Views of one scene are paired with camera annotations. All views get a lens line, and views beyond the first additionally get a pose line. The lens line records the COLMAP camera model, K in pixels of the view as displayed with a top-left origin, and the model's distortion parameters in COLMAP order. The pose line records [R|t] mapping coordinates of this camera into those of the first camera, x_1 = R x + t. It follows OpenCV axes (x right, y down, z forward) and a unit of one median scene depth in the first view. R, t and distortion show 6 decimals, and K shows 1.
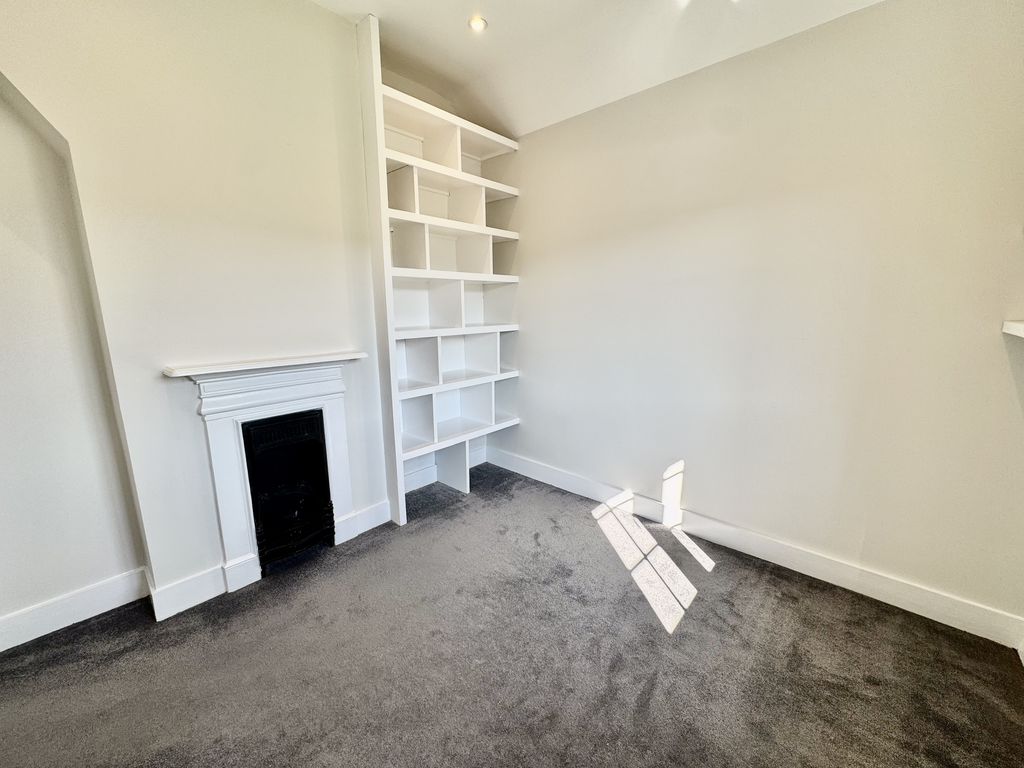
lens RADIAL K [[408.6, 0, 512.0], [0, 408.6, 384.0], [0, 0, 1]] dist [-0.002065, 0.000090]
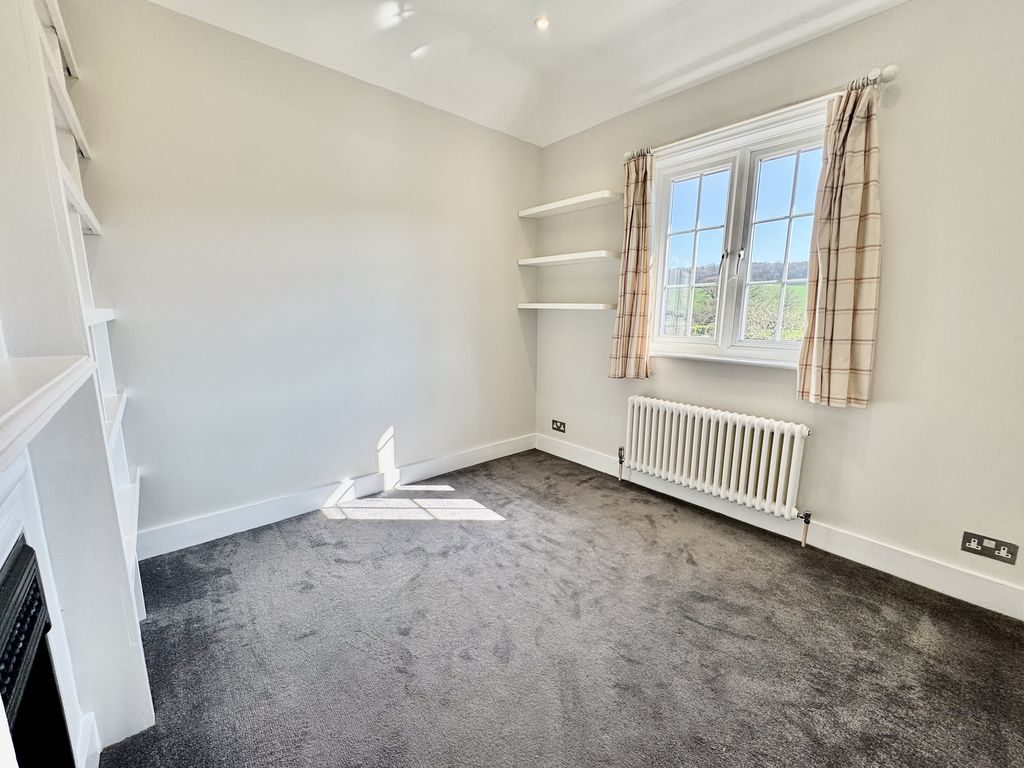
lens RADIAL K [[408.6, 0, 512.0], [0, 408.6, 384.0], [0, 0, 1]] dist [-0.002065, 0.000090]
pose [[0.126391, -0.165404, 0.978093, -0.644422], [0.180248, 0.973416, 0.141321, -0.029114], [-0.975467, 0.158437, 0.152845, 0.482482]]
